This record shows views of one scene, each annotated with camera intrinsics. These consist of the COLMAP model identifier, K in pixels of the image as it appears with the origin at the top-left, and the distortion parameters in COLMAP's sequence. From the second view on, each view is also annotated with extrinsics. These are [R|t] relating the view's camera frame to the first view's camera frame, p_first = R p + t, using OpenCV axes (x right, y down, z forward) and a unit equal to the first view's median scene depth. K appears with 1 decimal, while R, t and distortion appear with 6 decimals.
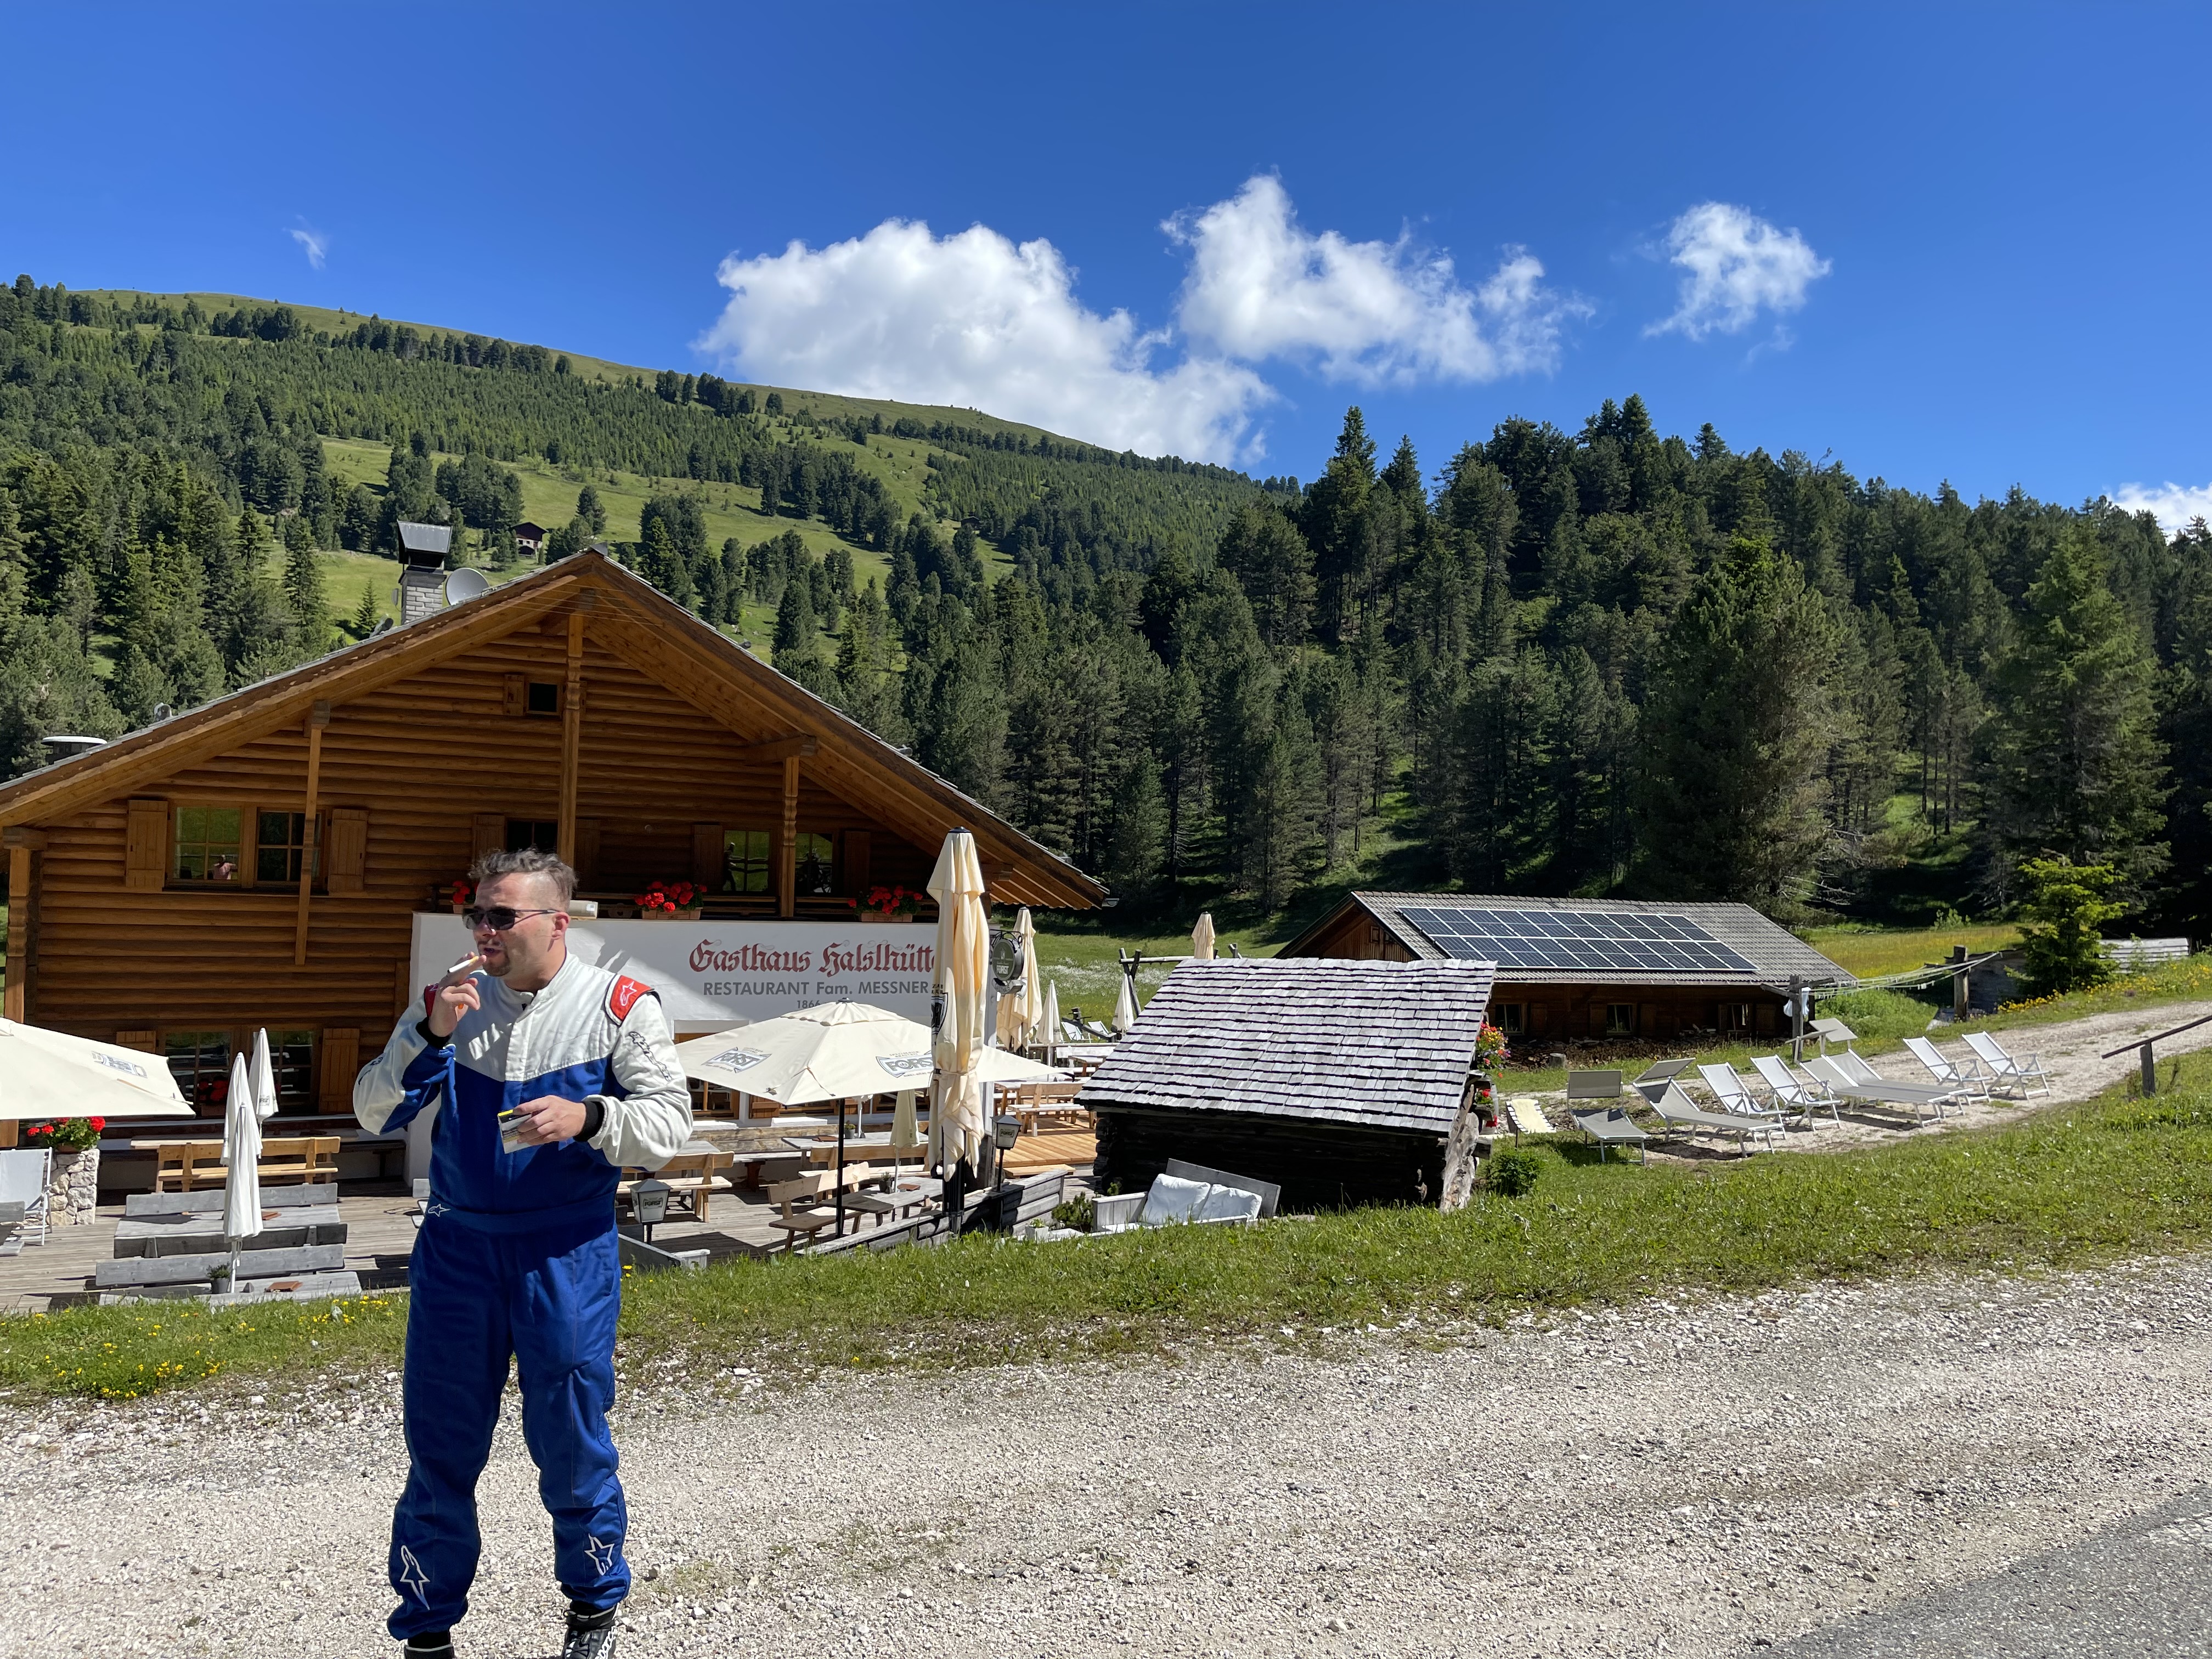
lens RADIAL K [[1662.2, 0, 1099.4], [0, 1662.2, 825.0], [0, 0, 1]] dist [0.075837, -0.095150]
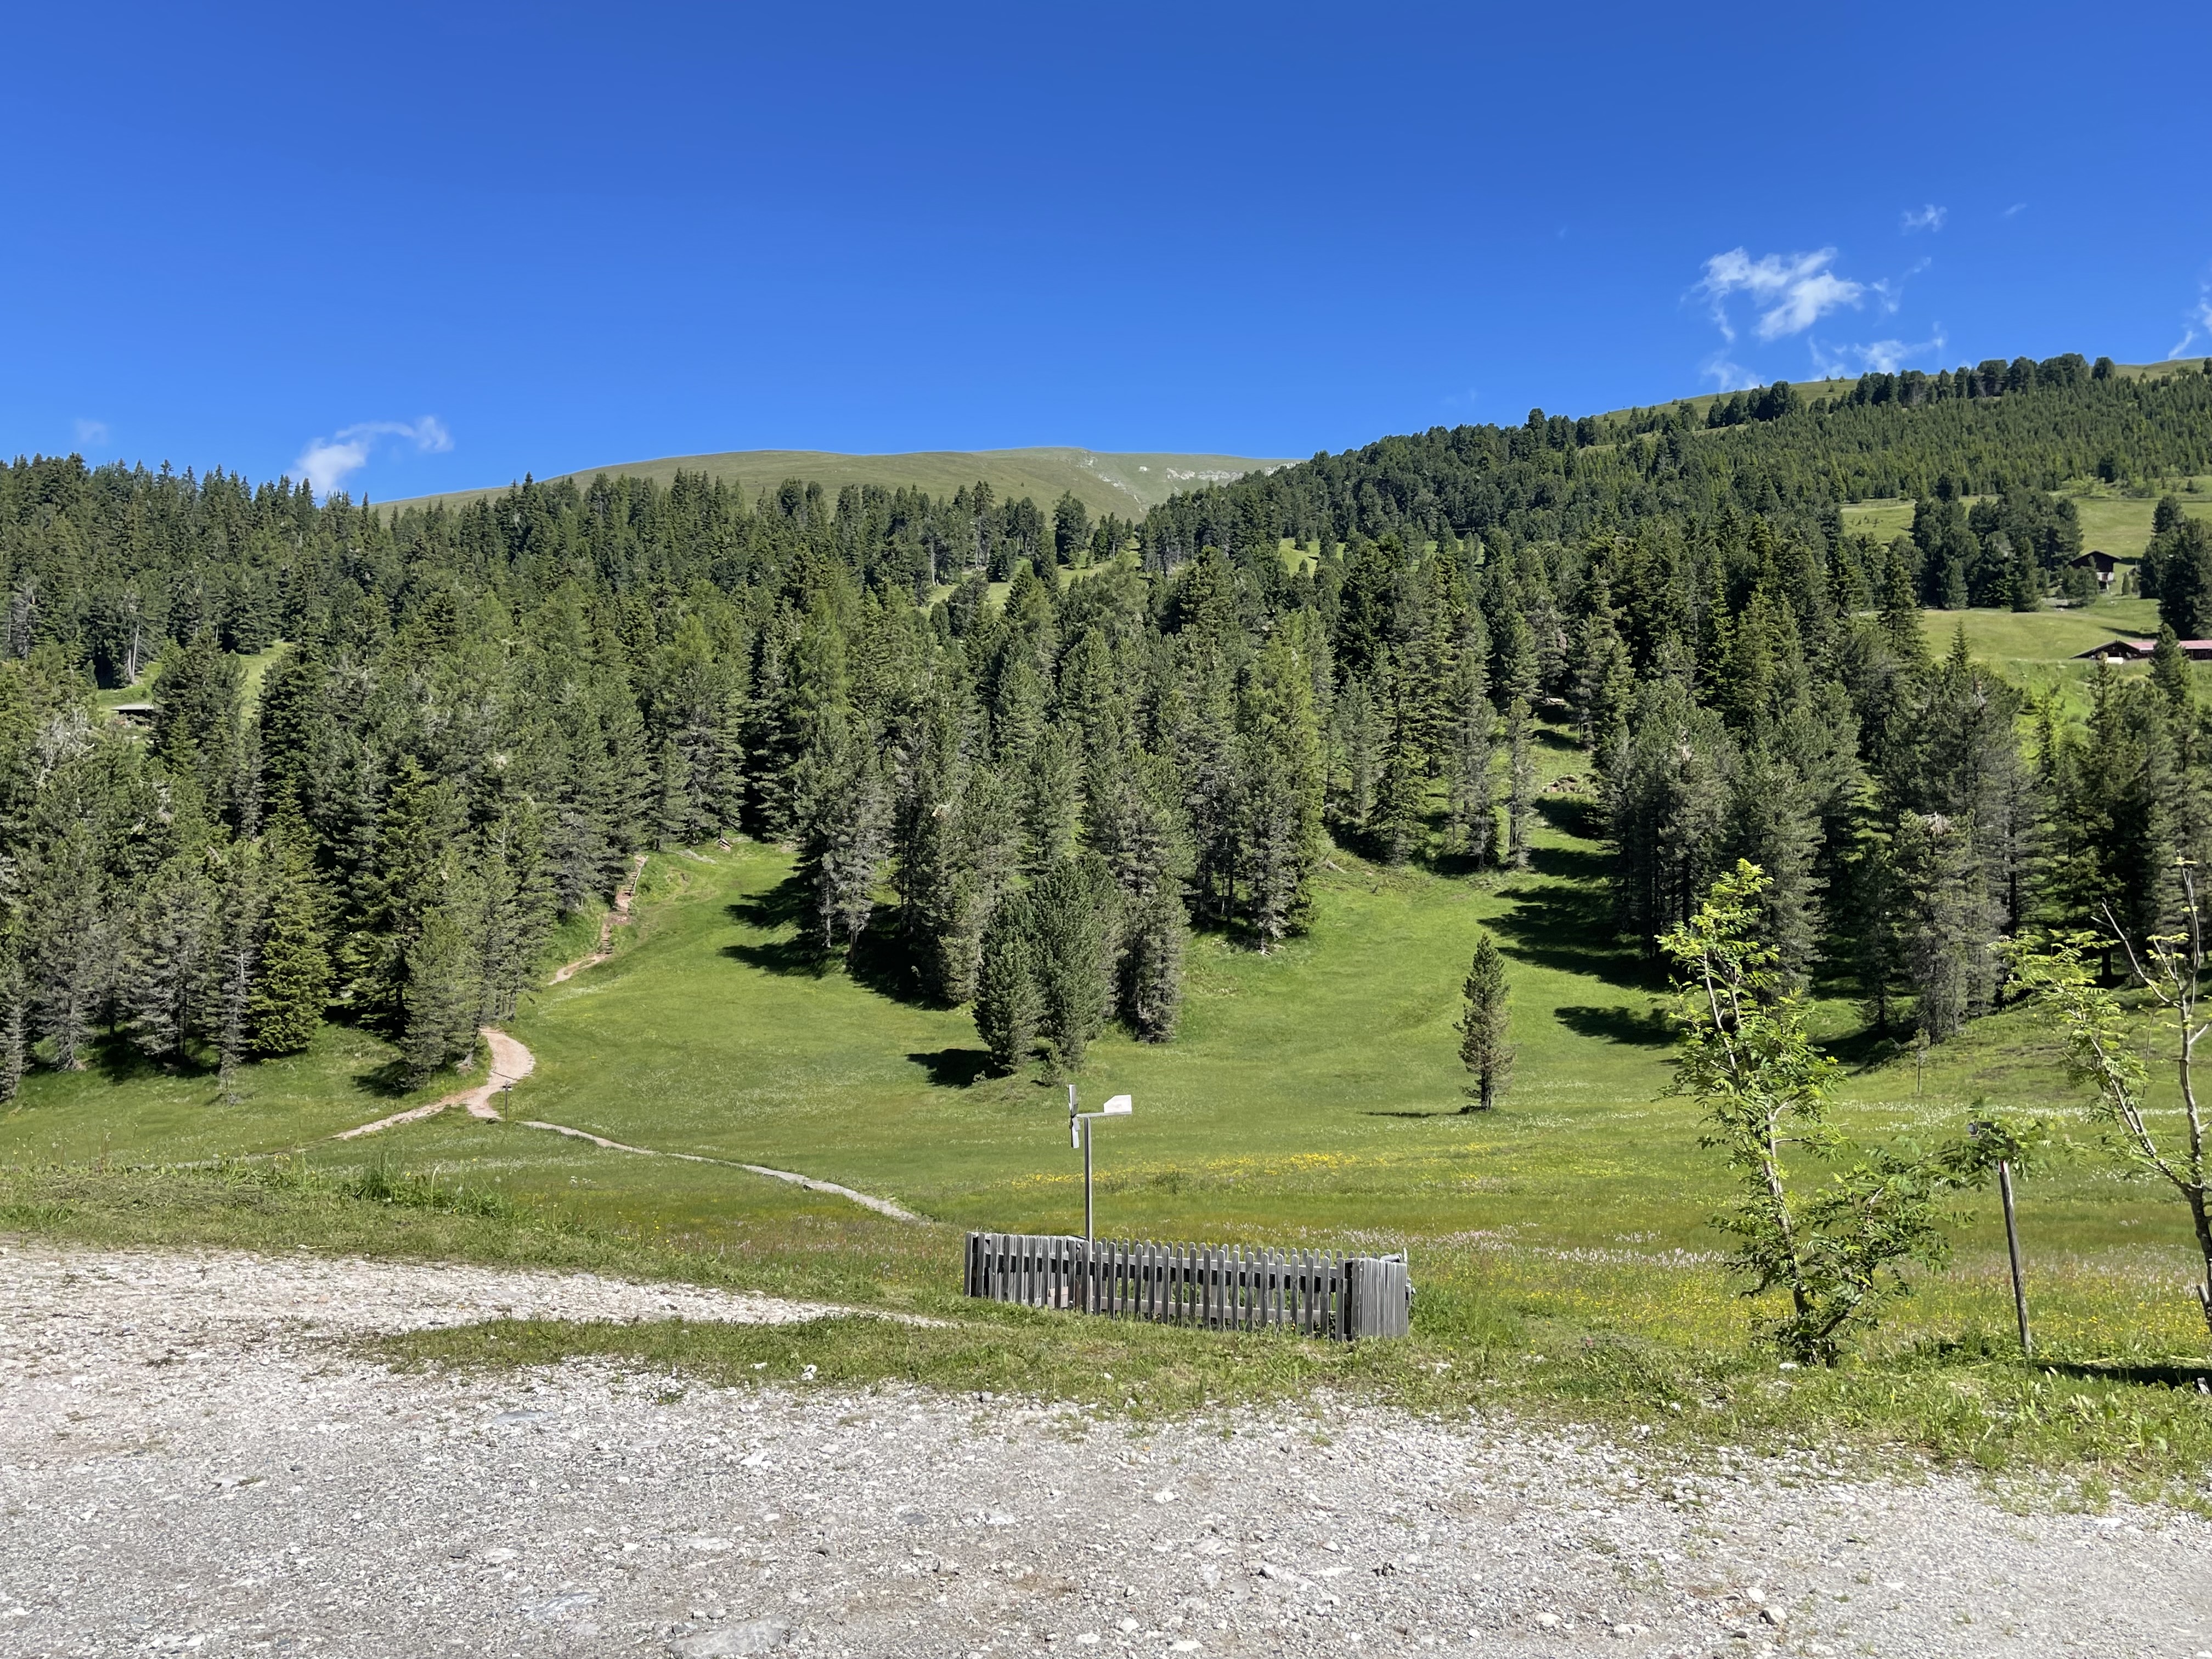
lens RADIAL K [[1835.6, 0, 1120.1], [0, 1835.6, 839.7], [0, 0, 1]] dist [0.067232, -0.030320]
pose [[0.706002, -0.061644, -0.705522, -0.129699], [0.023224, 0.997684, -0.063931, 0.019349], [0.707829, 0.028750, 0.705799, 0.085331]]
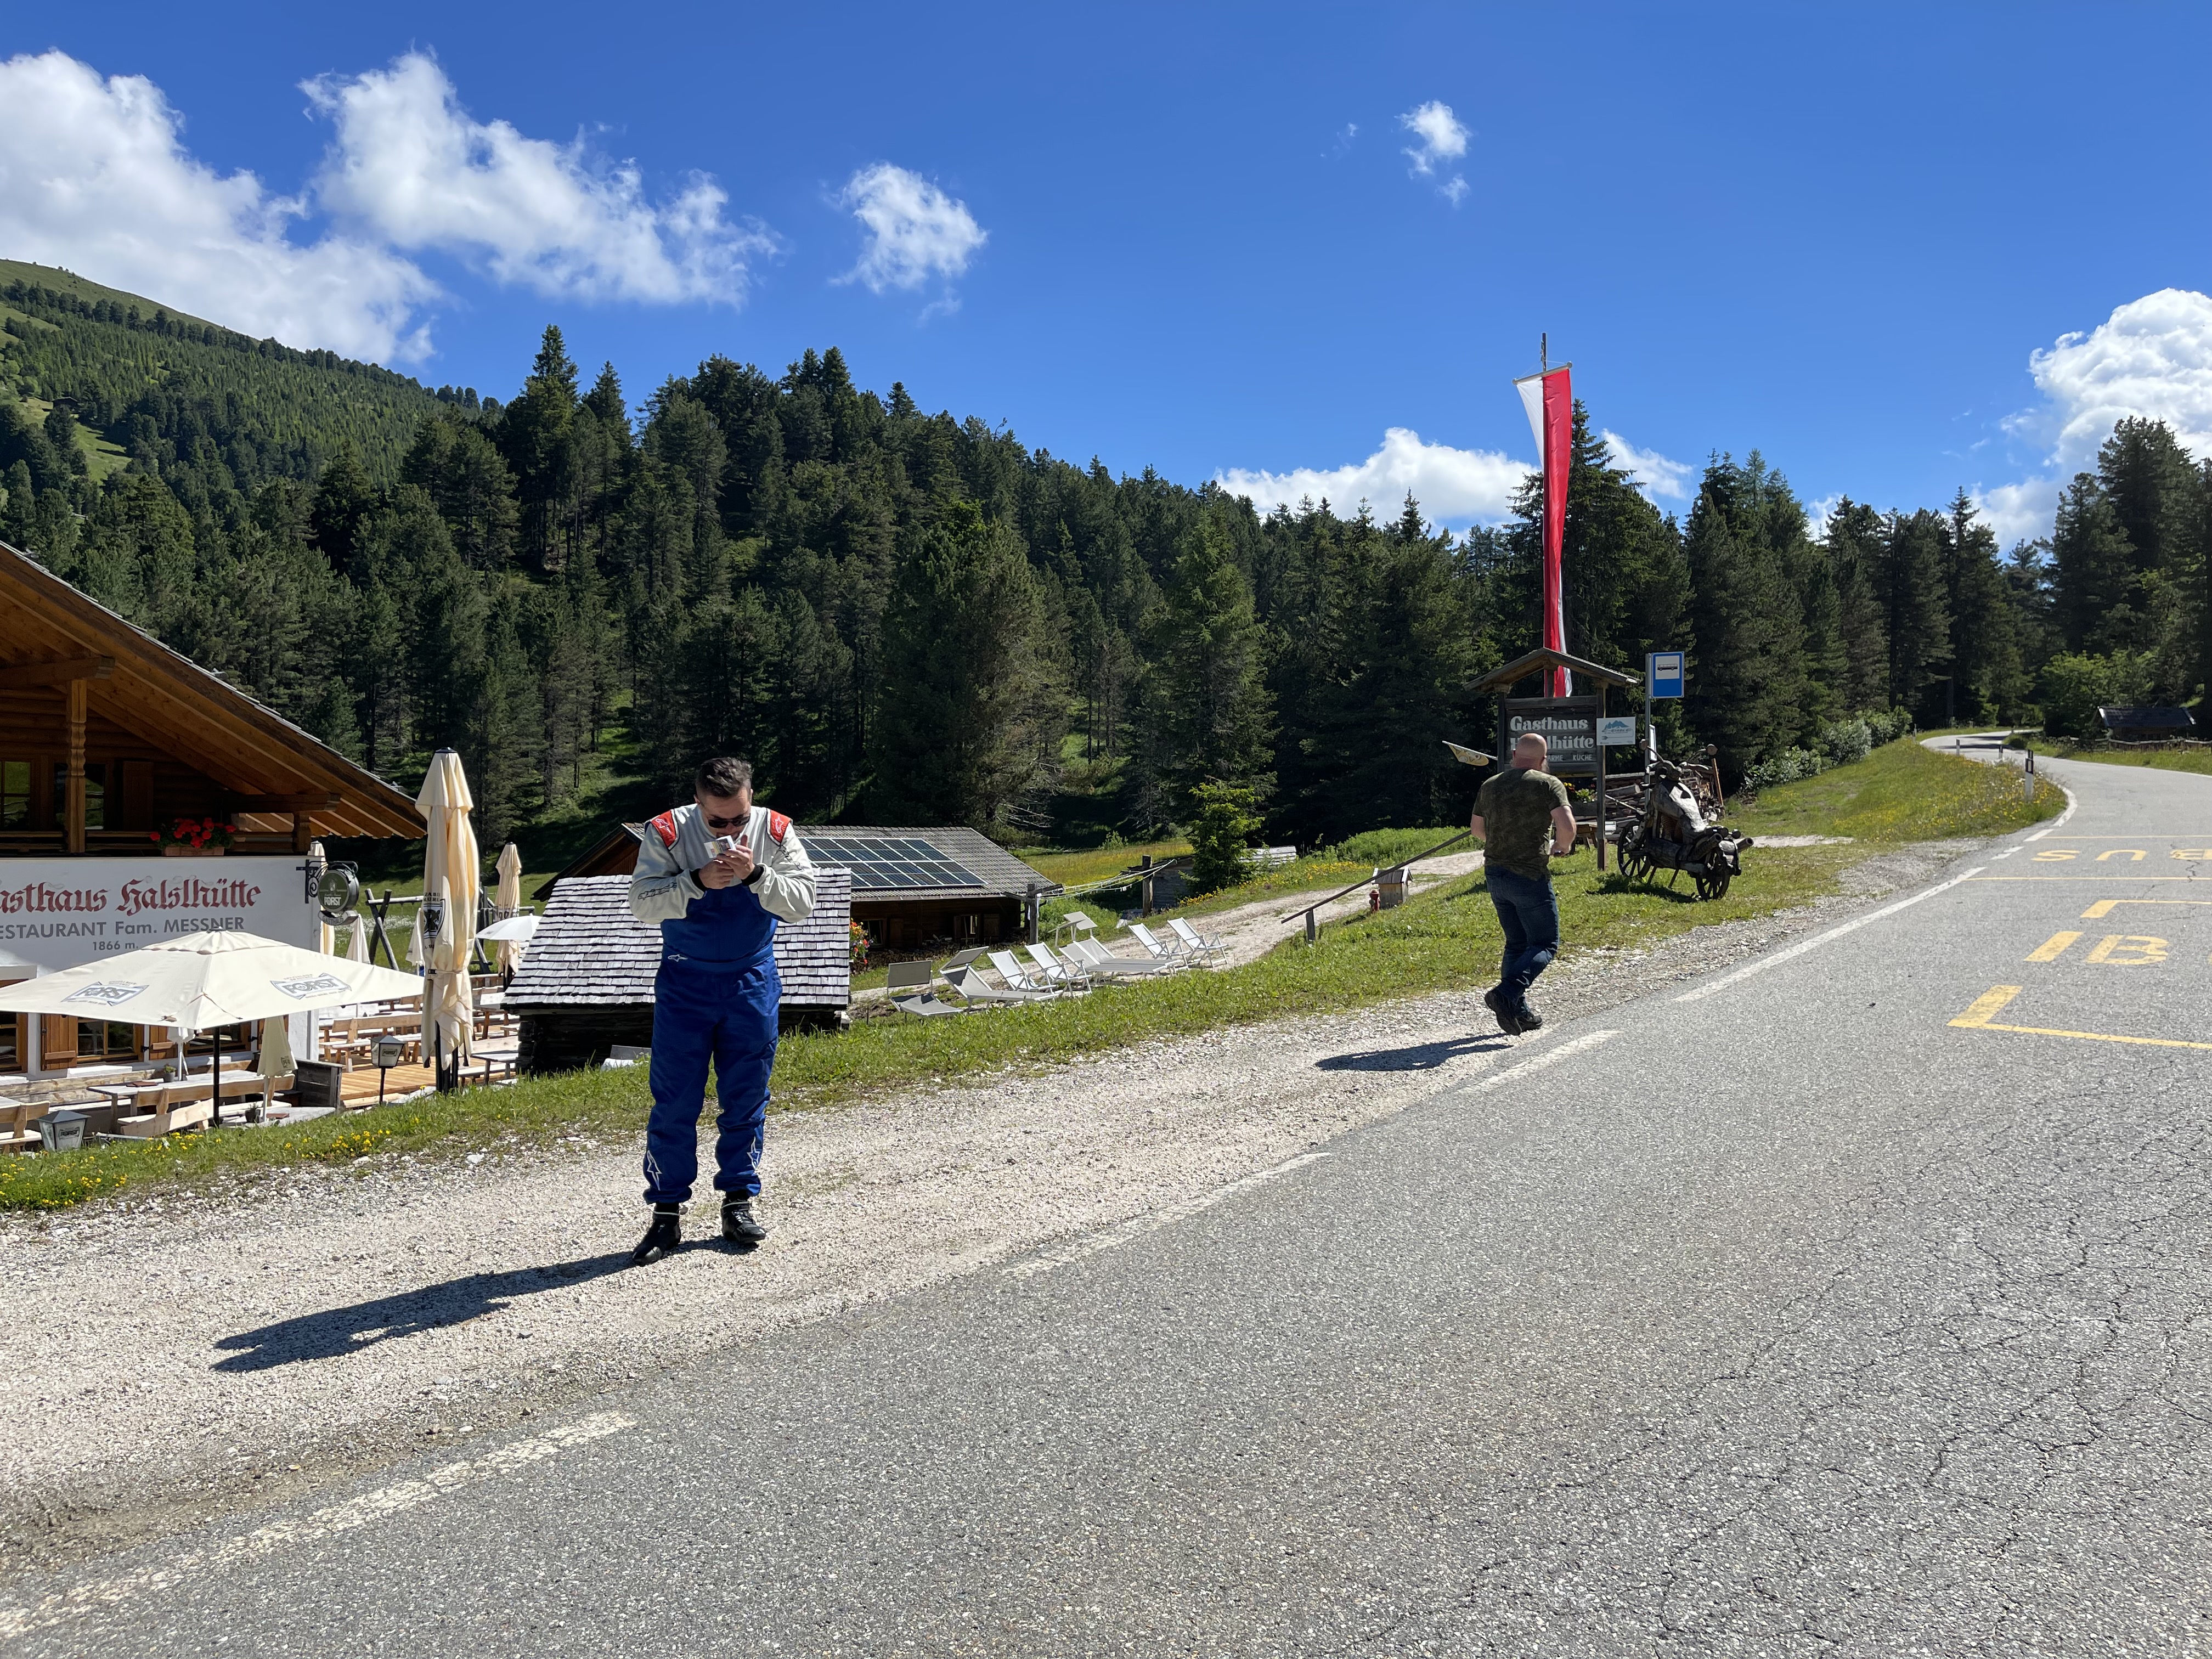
lens RADIAL K [[1662.2, 0, 1105.8], [0, 1662.2, 830.1], [0, 0, 1]] dist [0.075837, -0.095150]
pose [[0.889245, -0.021700, 0.456917, -0.017000], [0.003255, 0.999149, 0.041117, 0.000943], [-0.457420, -0.035075, 0.888559, -0.014628]]
